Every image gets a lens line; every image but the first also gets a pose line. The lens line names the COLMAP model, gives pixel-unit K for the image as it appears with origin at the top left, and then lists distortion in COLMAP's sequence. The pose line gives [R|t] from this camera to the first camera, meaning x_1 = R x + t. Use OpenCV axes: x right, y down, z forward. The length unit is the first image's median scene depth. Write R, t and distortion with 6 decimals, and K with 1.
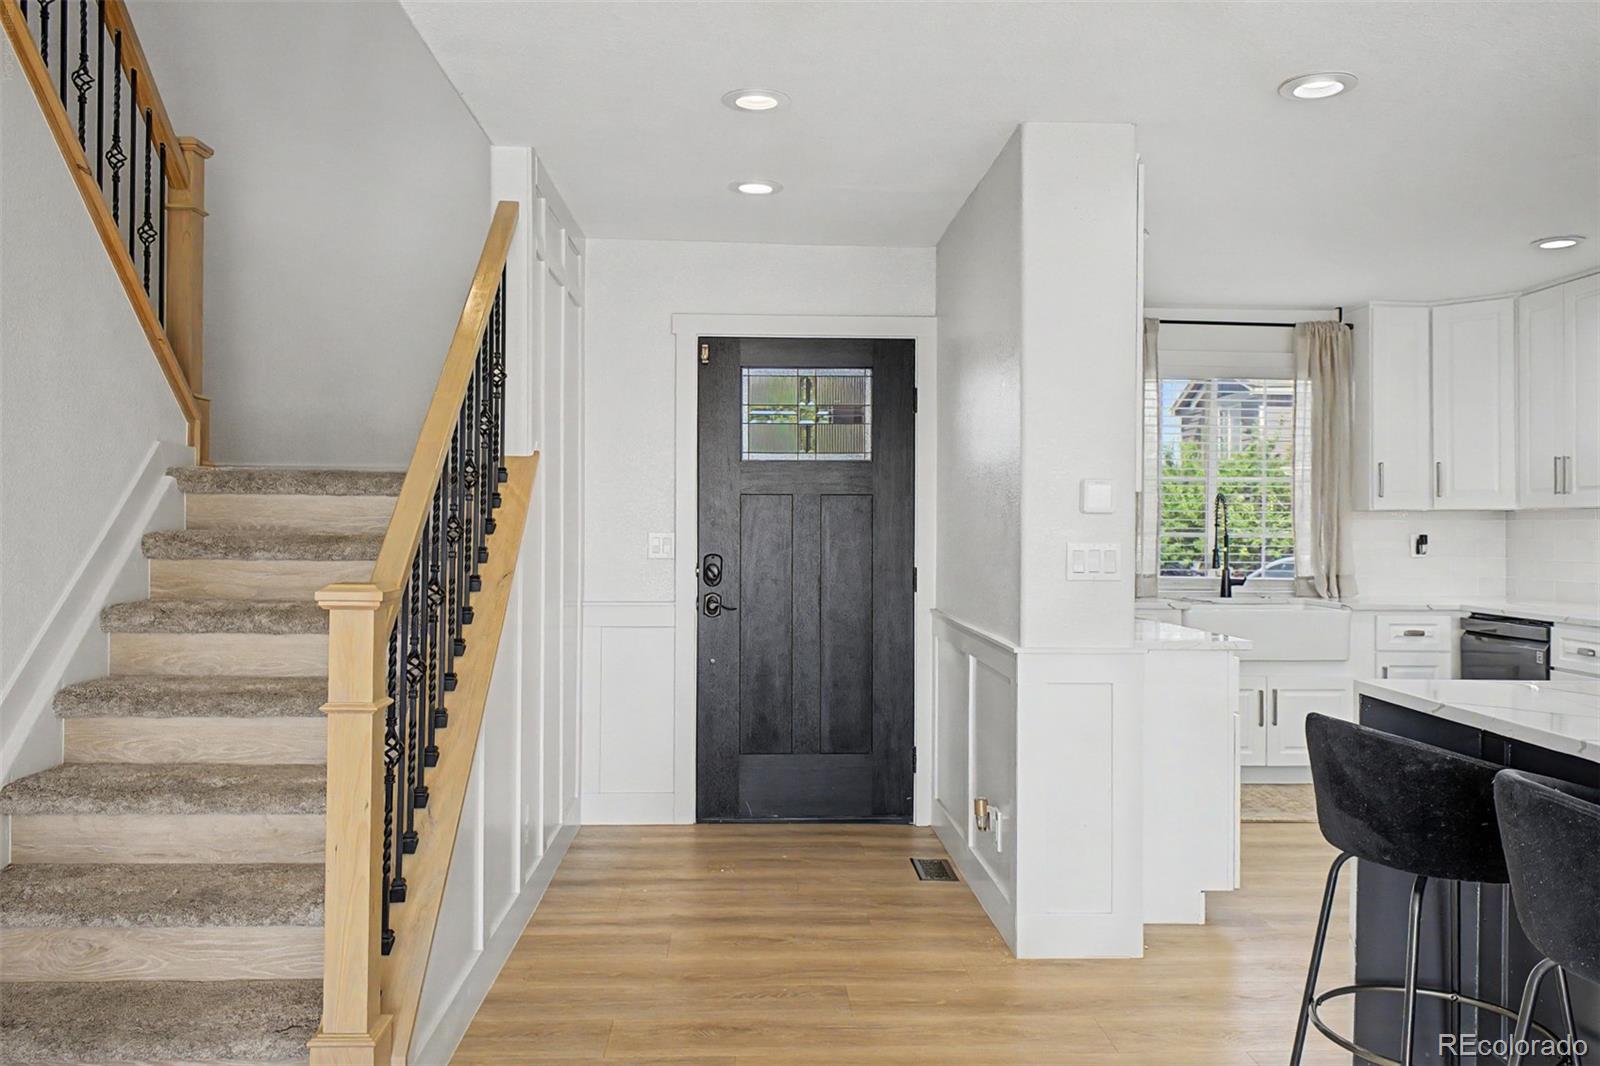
lens RADIAL K [[1250.4, 0, 793.7], [0, 1250.4, 522.5], [0, 0, 1]] dist [0.004519, -0.001638]
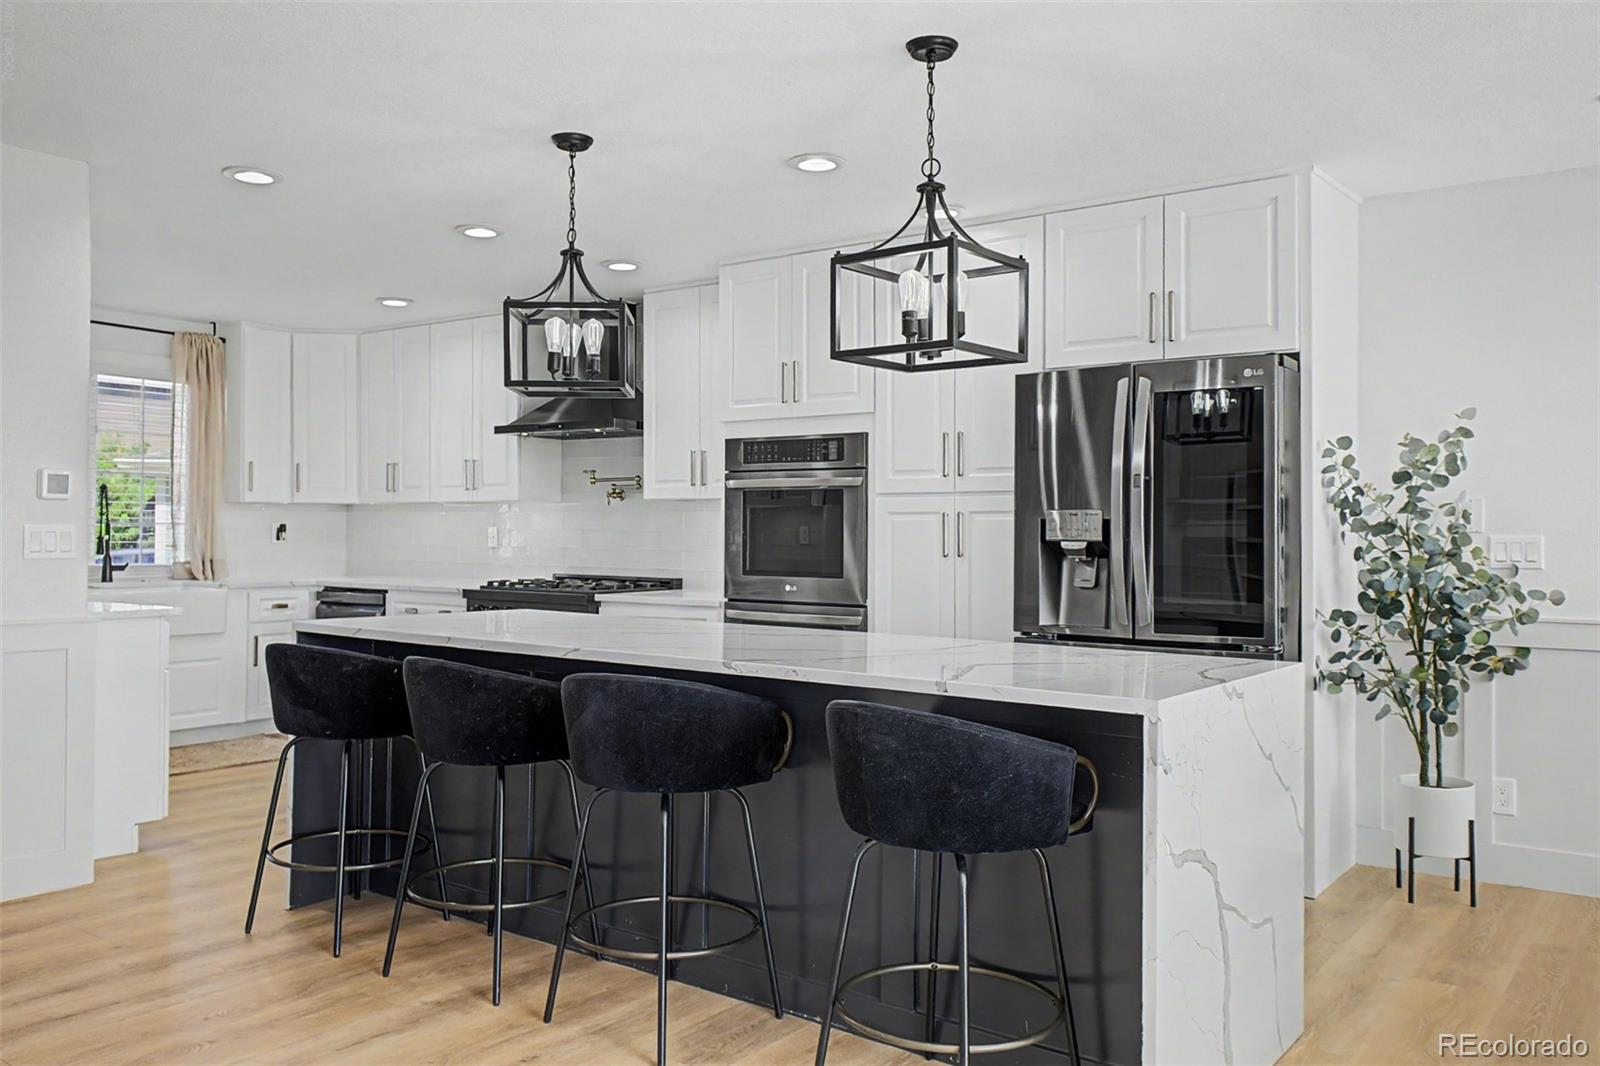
lens RADIAL K [[1250.4, 0, 802.3], [0, 1250.4, 525.8], [0, 0, 1]] dist [0.004519, -0.001638]
pose [[0.628859, 0.000668, 0.777519, -0.118041], [-0.006906, 0.999965, 0.004727, 0.003053], [-0.777488, -0.008342, 0.628842, -0.135582]]
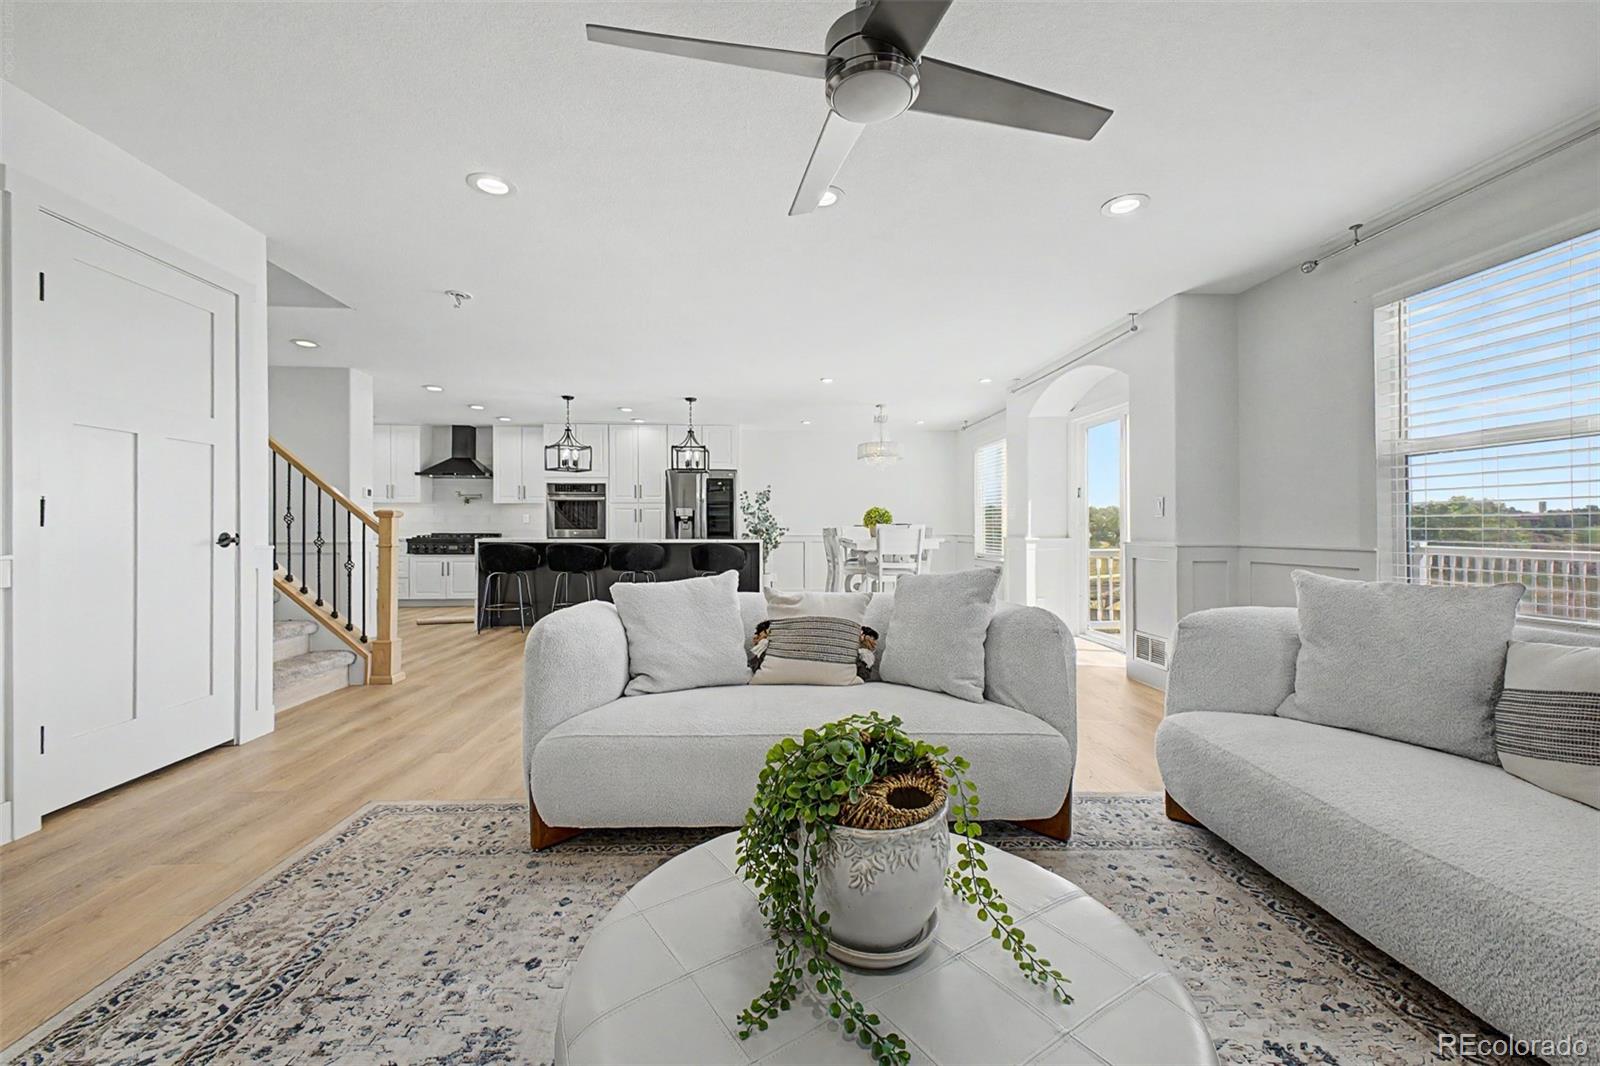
lens RADIAL K [[636.6, 0, 809.1], [0, 636.6, 525.4], [0, 0, 1]] dist [-0.002276, -0.000204]
pose [[-0.046965, -0.004443, 0.998887, -0.823155], [-0.006377, 0.999971, 0.004148, 0.025844], [-0.998876, -0.006175, -0.046992, -0.010630]]
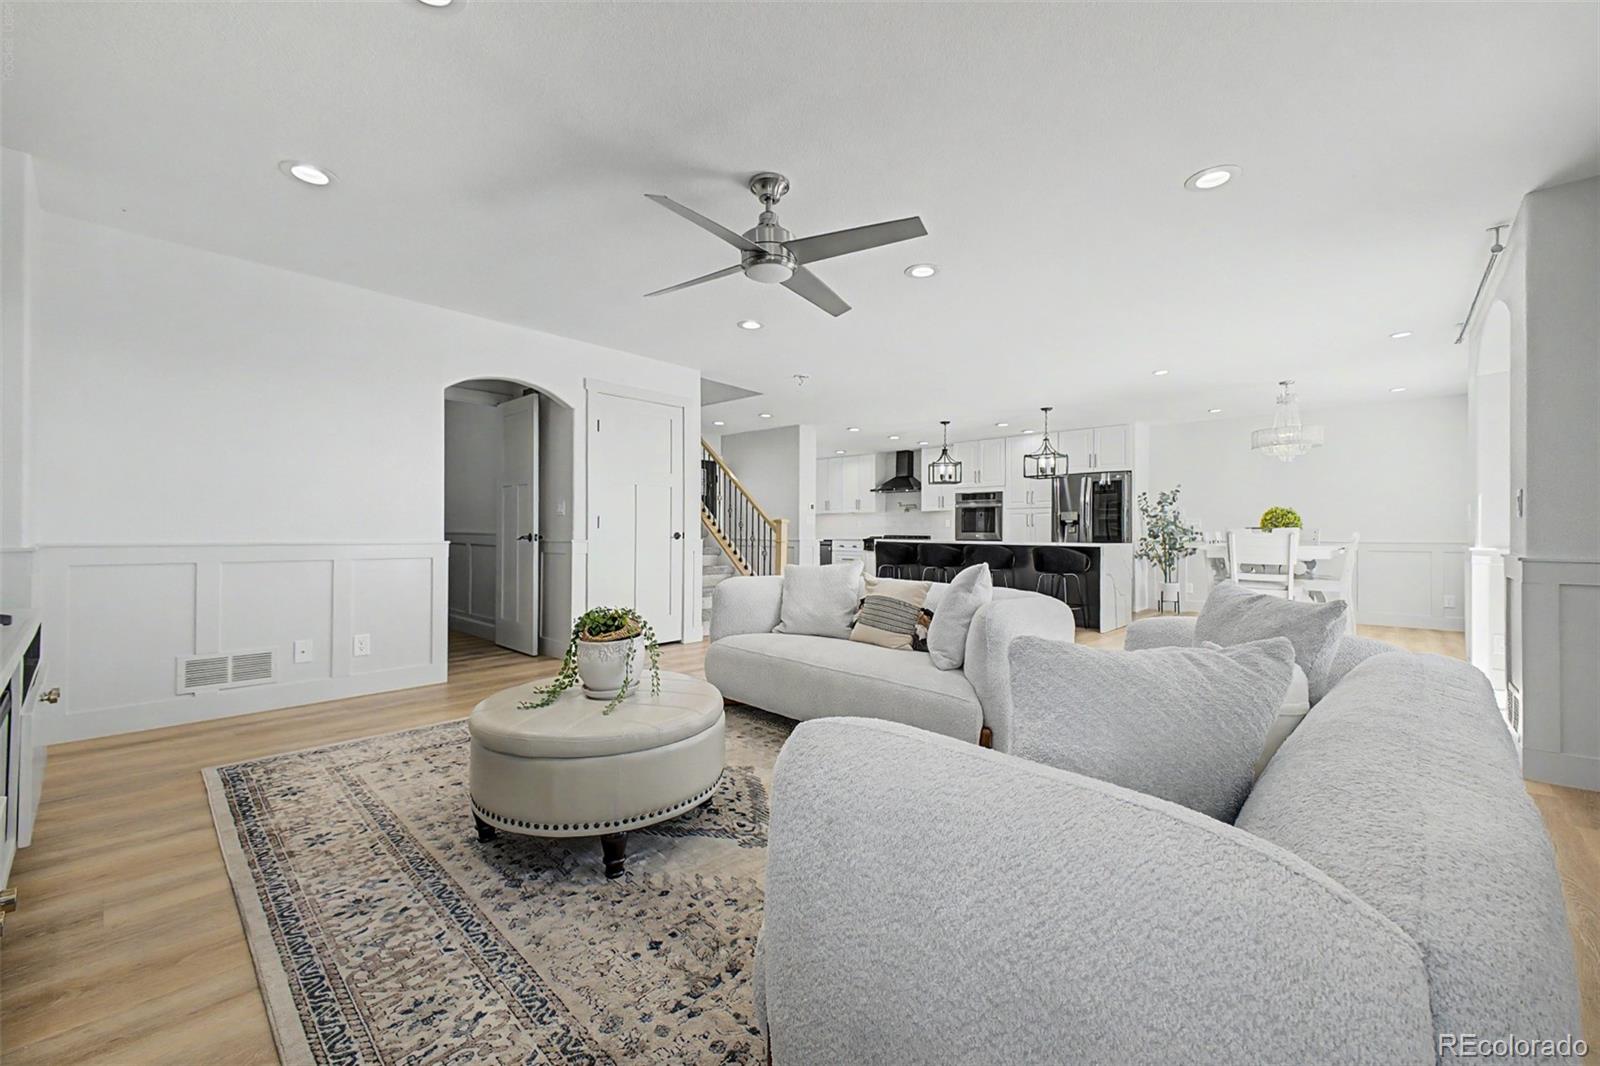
lens RADIAL K [[636.6, 0, 794.1], [0, 636.6, 534.6], [0, 0, 1]] dist [-0.002276, -0.000204]
pose [[0.713077, -0.008363, 0.701036, -0.850213], [-0.002490, 0.999892, 0.014462, 0.026370], [-0.701081, -0.012058, 0.712979, -0.370819]]
